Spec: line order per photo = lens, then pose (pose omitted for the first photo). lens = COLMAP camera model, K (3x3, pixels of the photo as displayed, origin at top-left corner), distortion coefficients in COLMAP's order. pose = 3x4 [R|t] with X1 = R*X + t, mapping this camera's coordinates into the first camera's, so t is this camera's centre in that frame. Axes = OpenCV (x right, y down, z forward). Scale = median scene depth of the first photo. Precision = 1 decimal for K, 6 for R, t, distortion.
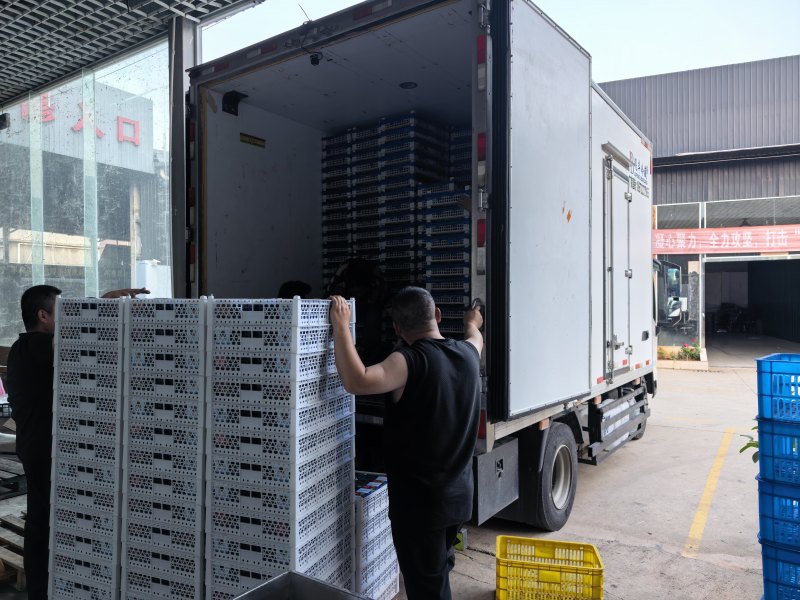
lens RADIAL K [[581.8, 0, 388.8], [0, 581.8, 291.0], [0, 0, 1]] dist [0.014130, -0.005121]
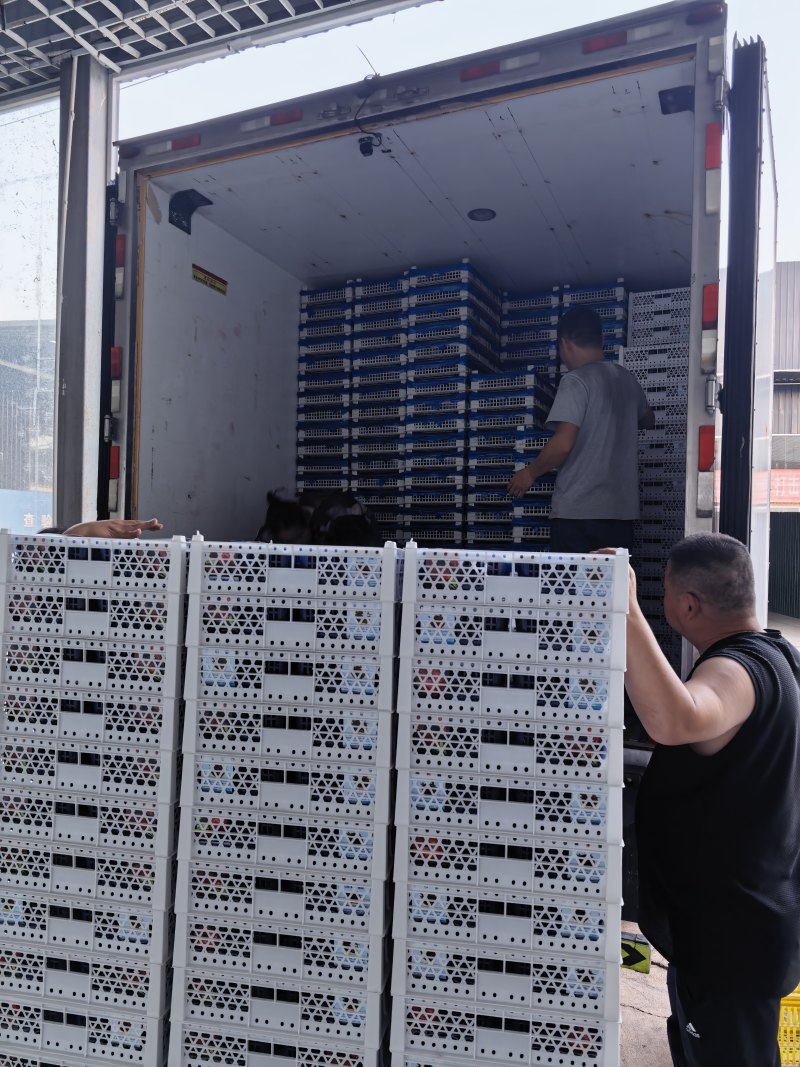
lens RADIAL K [[775.9, 0, 400.0], [0, 775.9, 533.5], [0, 0, 1]] dist [0.014130, -0.005121]
pose [[0.978409, 0.035017, 0.203689, -0.212682], [-0.034276, 0.999387, -0.007169, 0.003497], [-0.203815, 0.000033, 0.979009, 0.187530]]
